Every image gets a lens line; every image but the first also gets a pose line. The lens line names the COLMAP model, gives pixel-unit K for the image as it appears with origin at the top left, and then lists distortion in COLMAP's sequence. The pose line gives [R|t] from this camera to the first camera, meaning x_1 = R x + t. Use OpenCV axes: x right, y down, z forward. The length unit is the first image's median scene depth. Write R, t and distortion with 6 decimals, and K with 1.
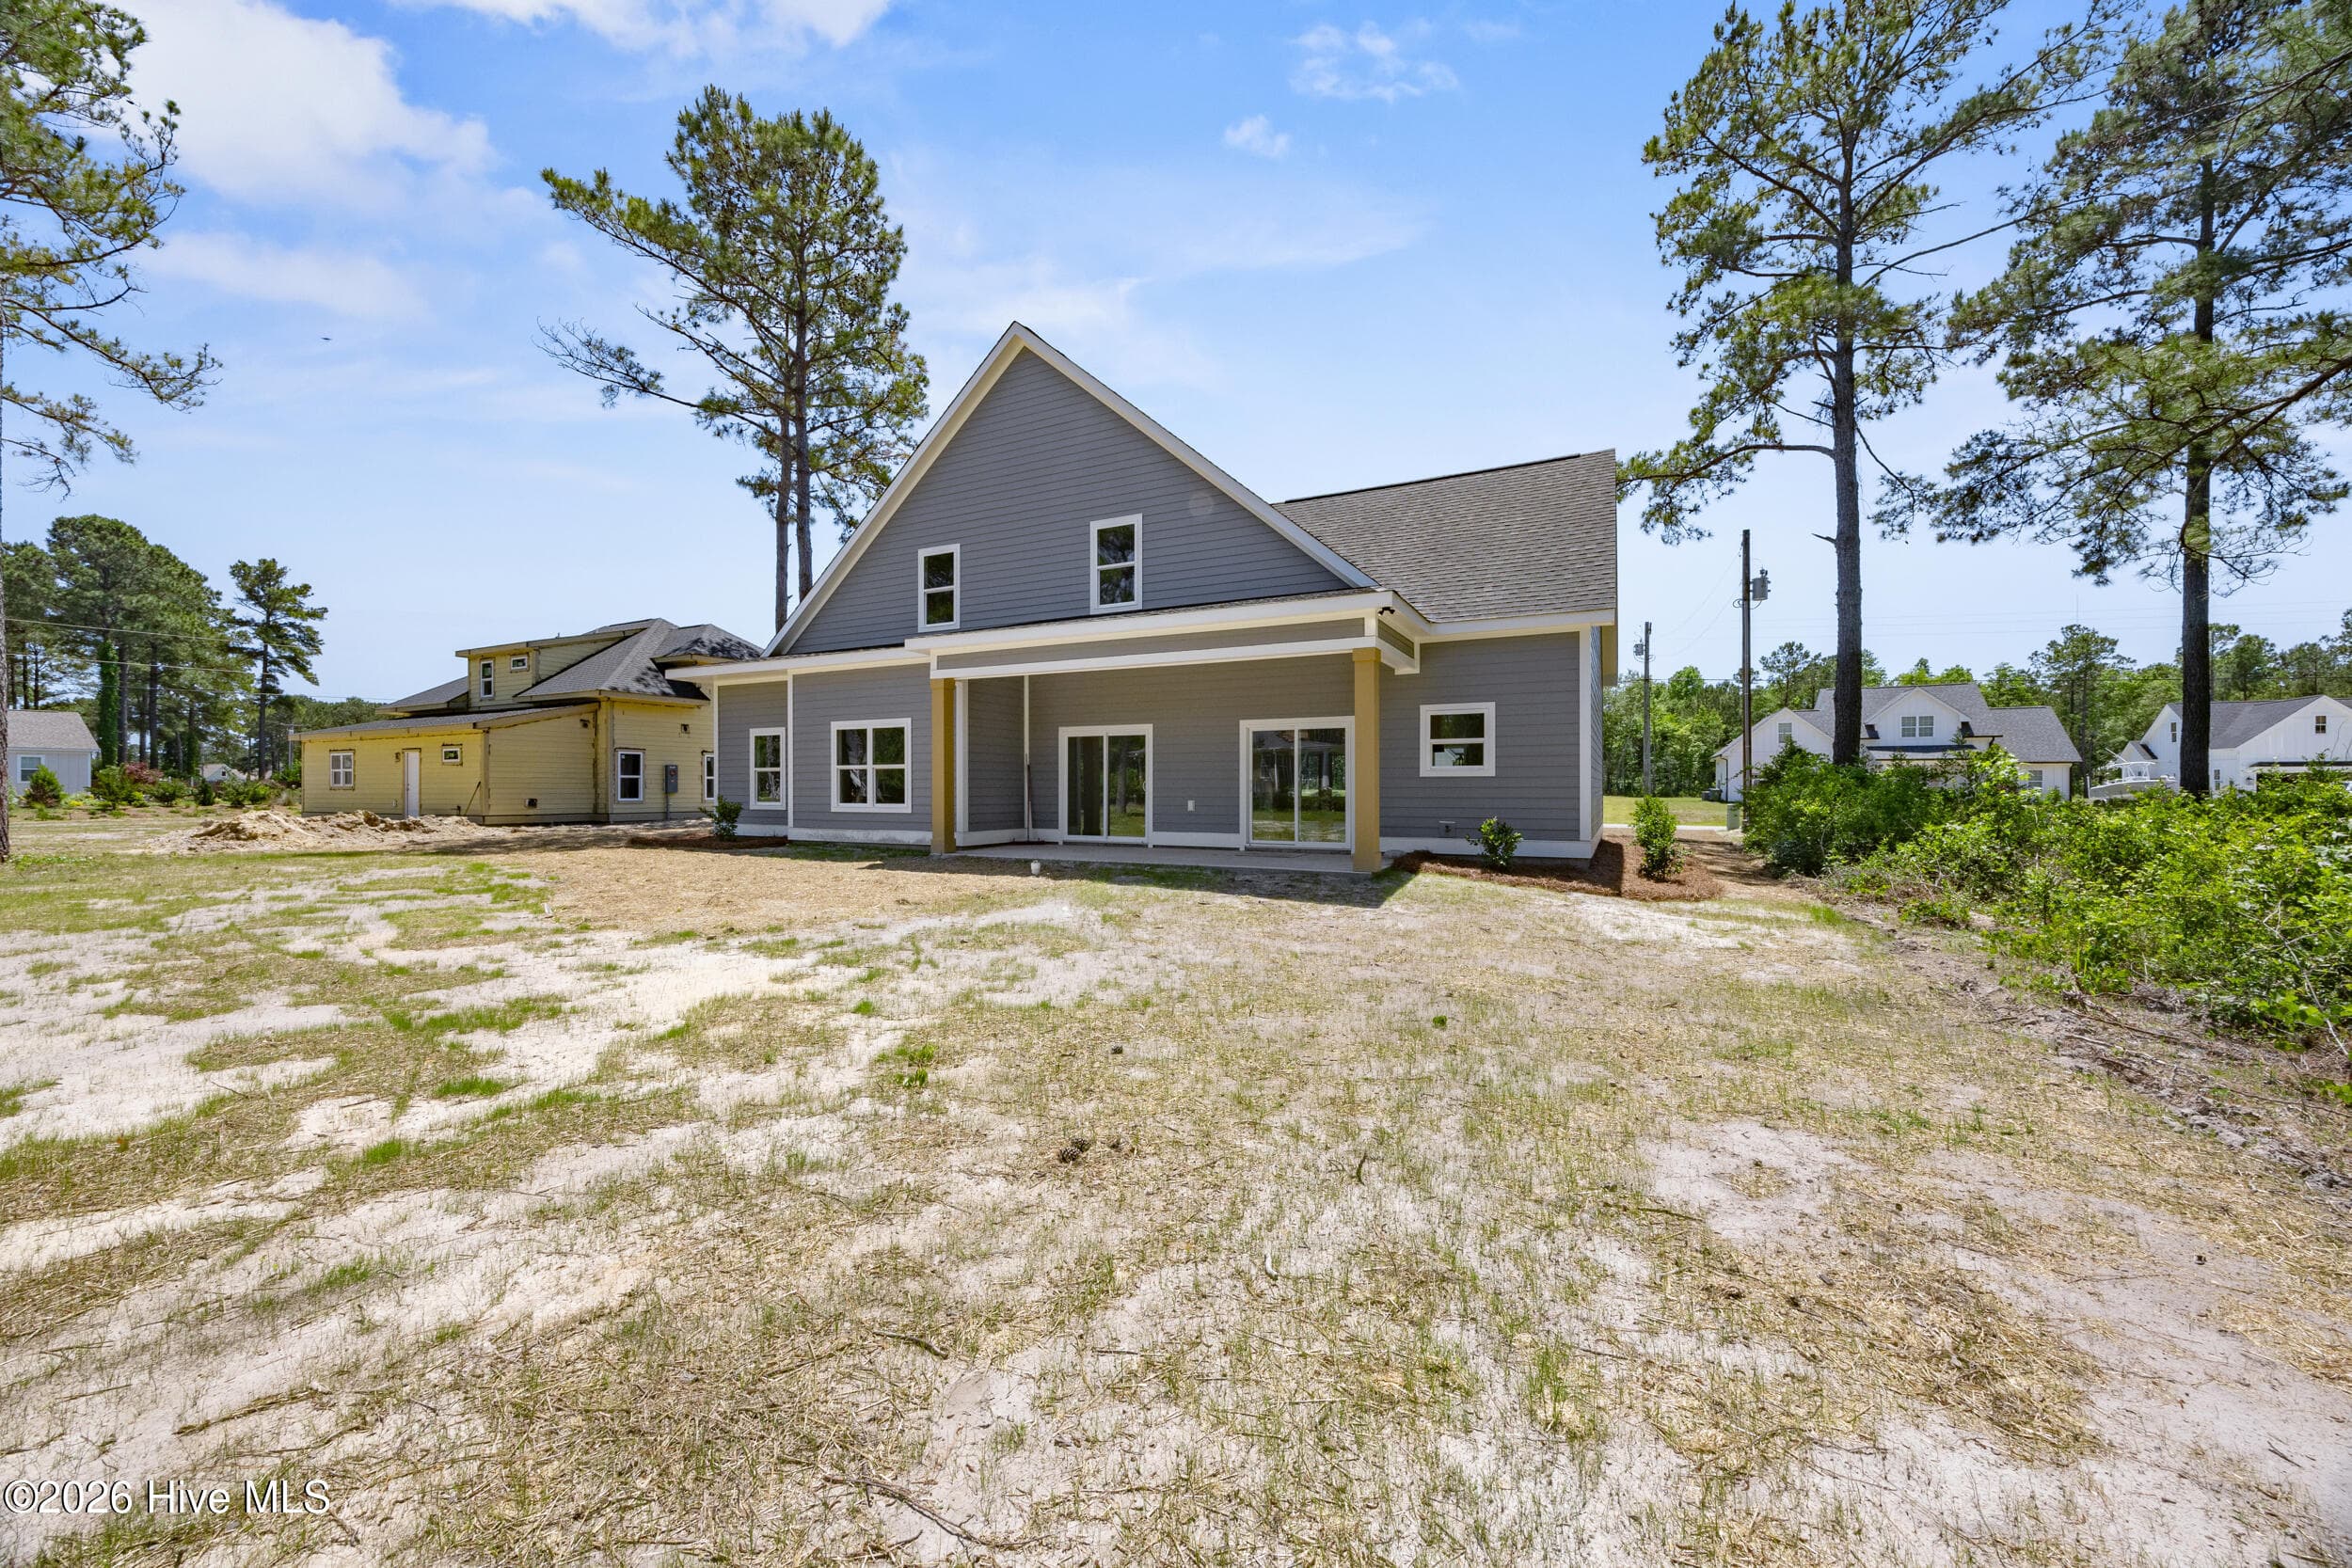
lens RADIAL K [[903.3, 0, 1165.5], [0, 903.3, 776.4], [0, 0, 1]] dist [0.002135, 0.000134]
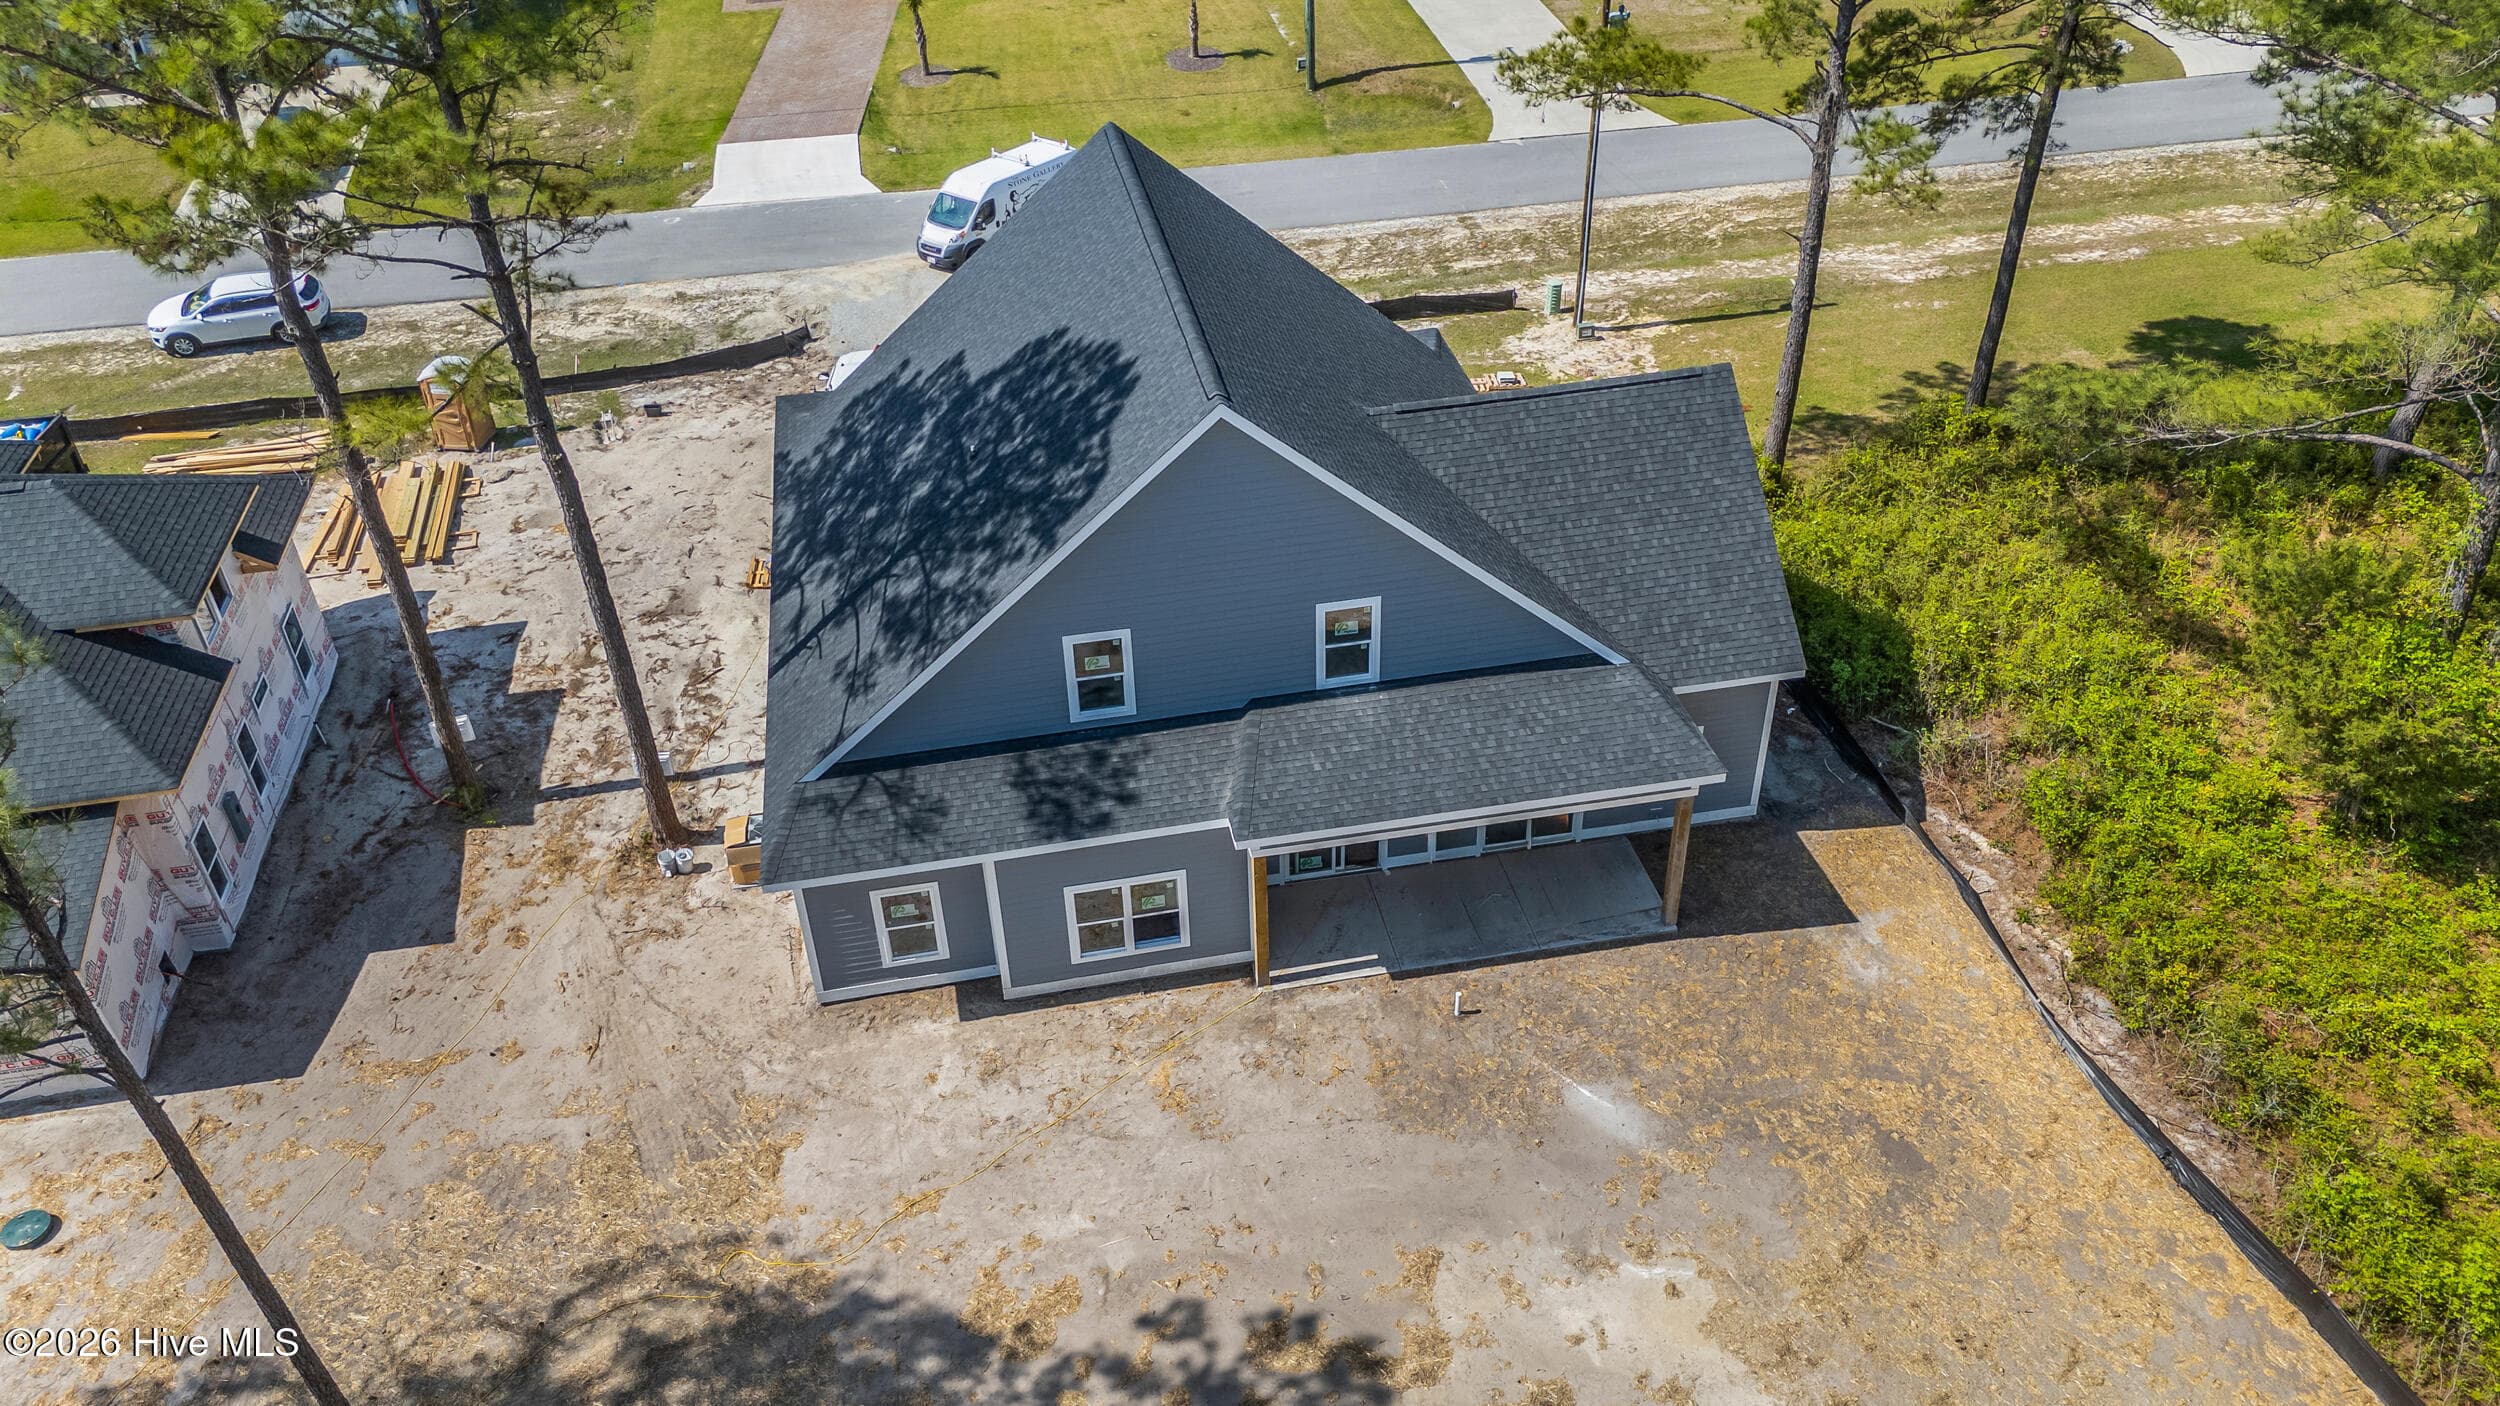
lens RADIAL K [[1851.0, 0, 1259.6], [0, 1851.0, 705.1], [0, 0, 1]] dist [0.083724, -0.079273]
pose [[0.777788, -0.380527, 0.500244, -1.063753], [0.012045, 0.804778, 0.593453, -1.268977], [-0.628411, -0.455556, 0.630531, -0.149221]]
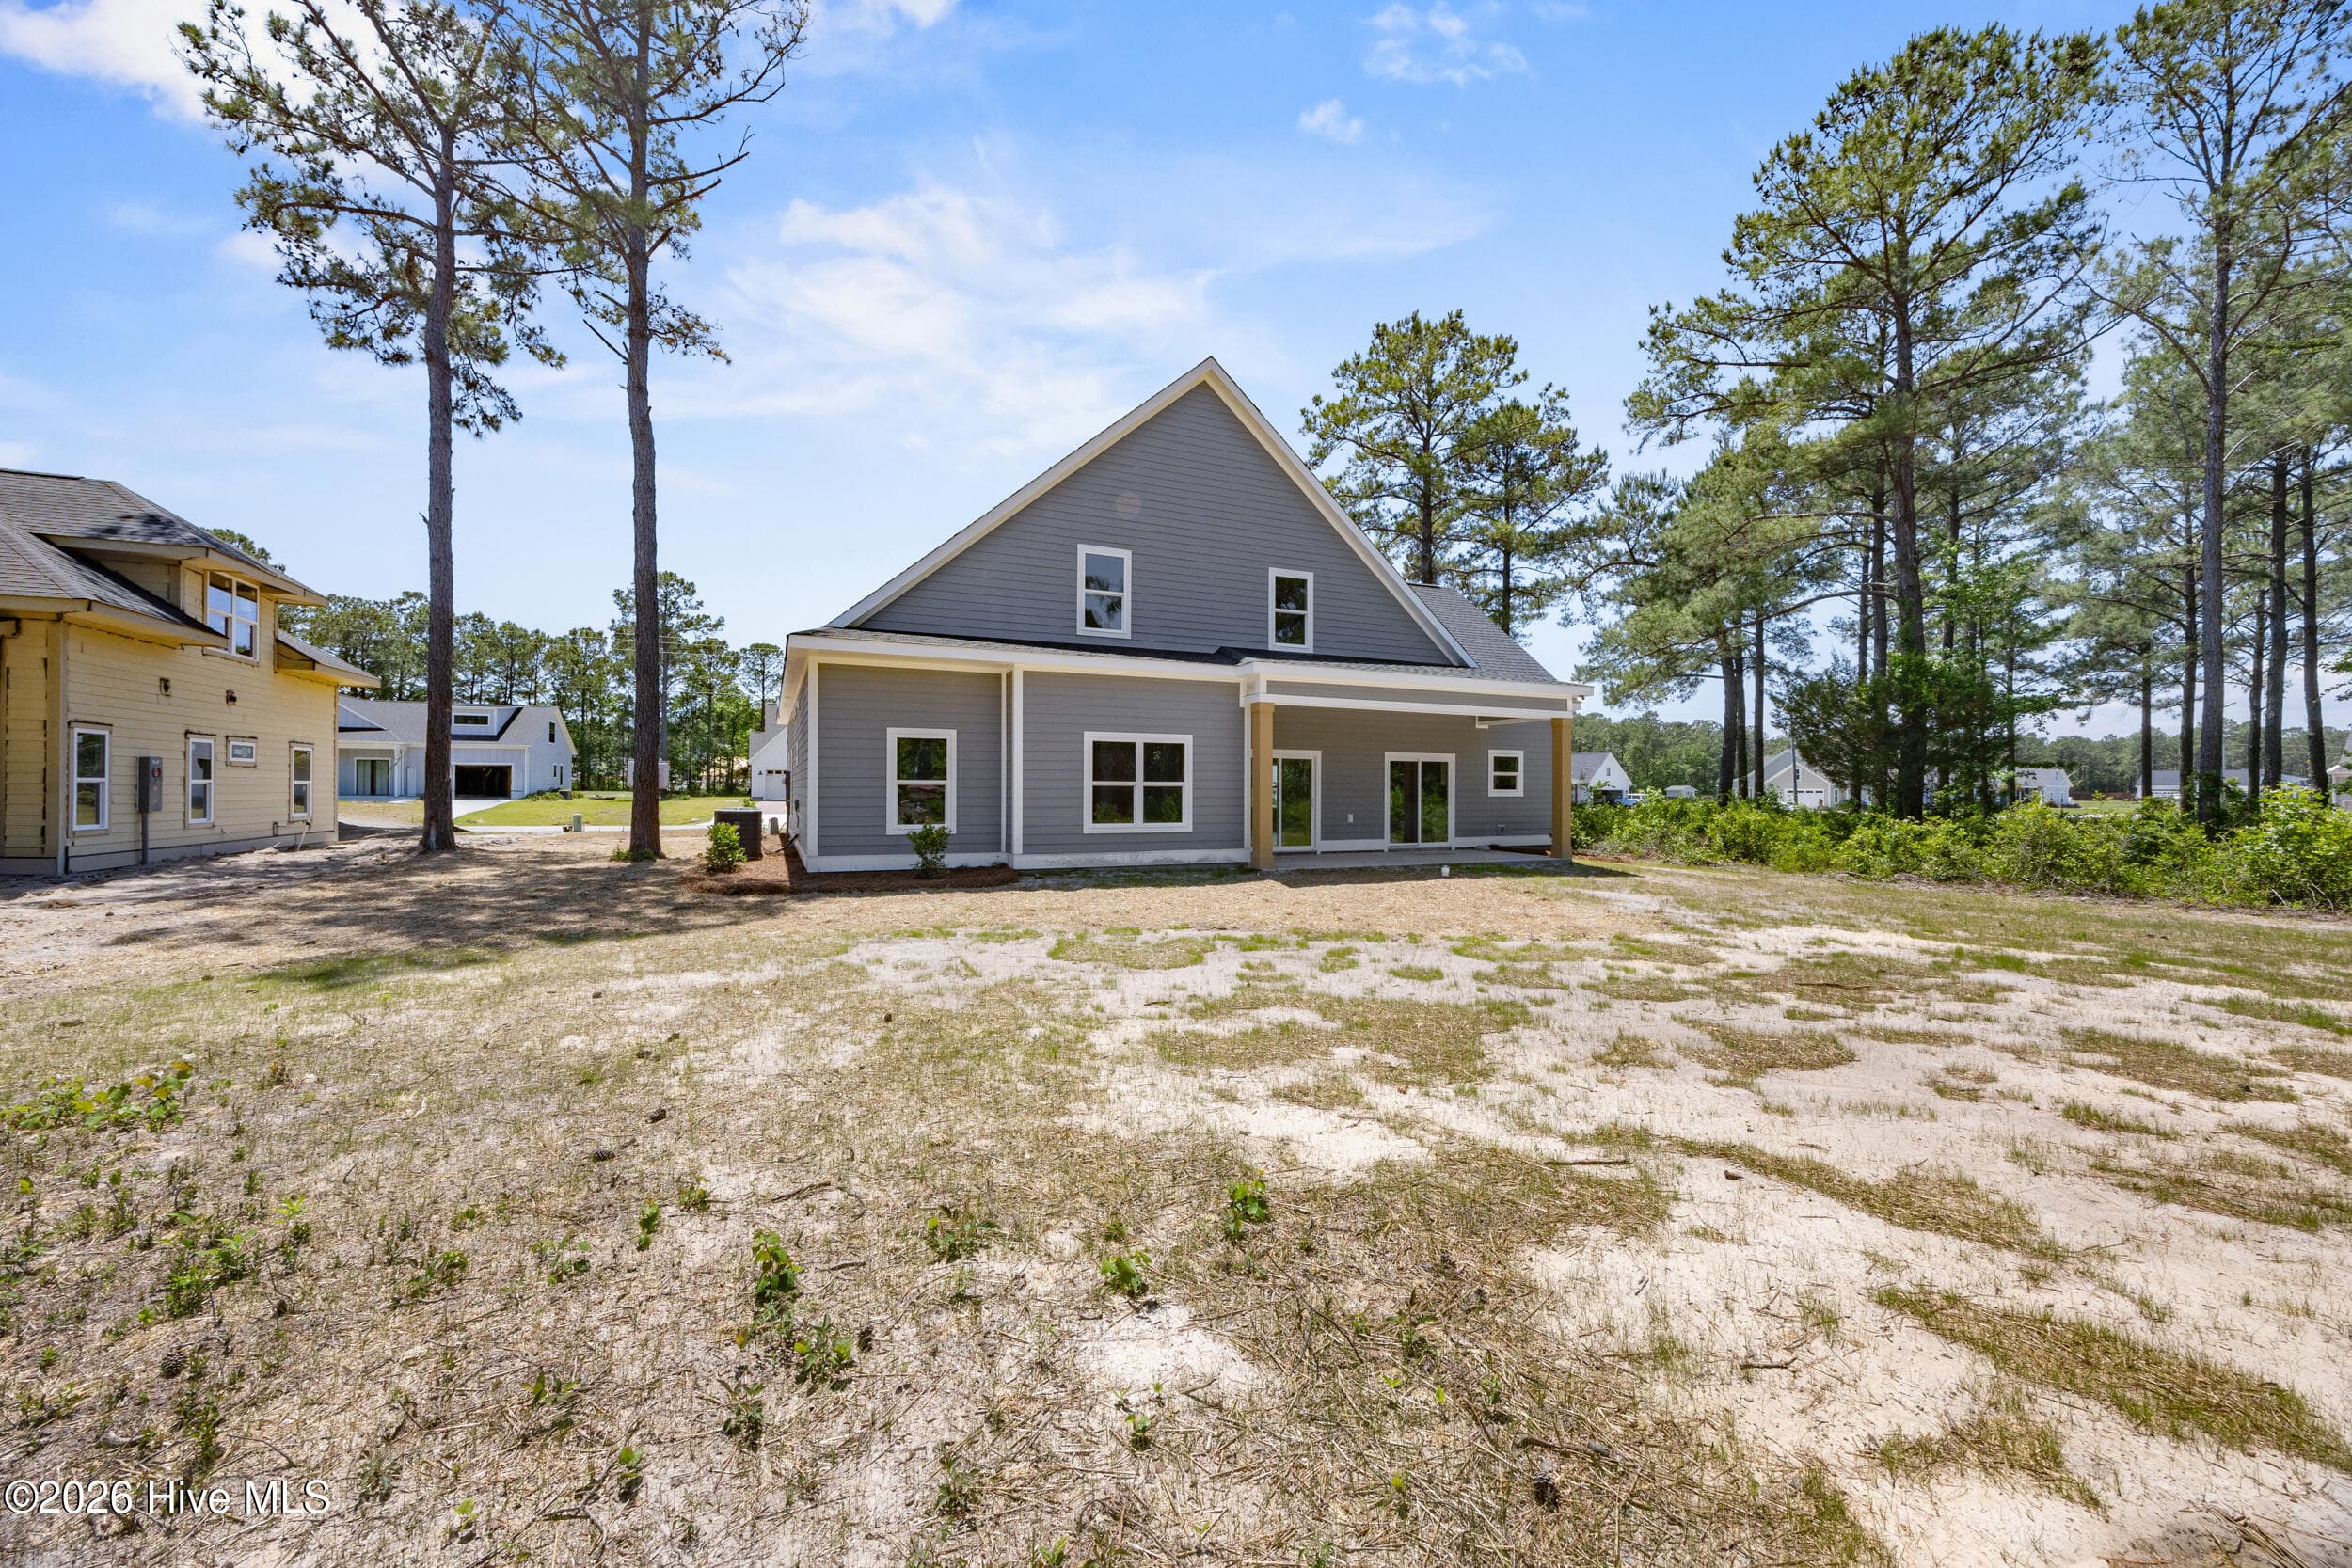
lens RADIAL K [[905.0, 0, 1170.2], [0, 905.0, 774.0], [0, 0, 1]] dist [-0.000537, -0.000005]
pose [[0.616266, 0.017741, 0.787338, -1.035665], [-0.014961, 0.999830, -0.010819, -0.010662], [-0.787396, -0.005112, 0.616426, 0.400603]]
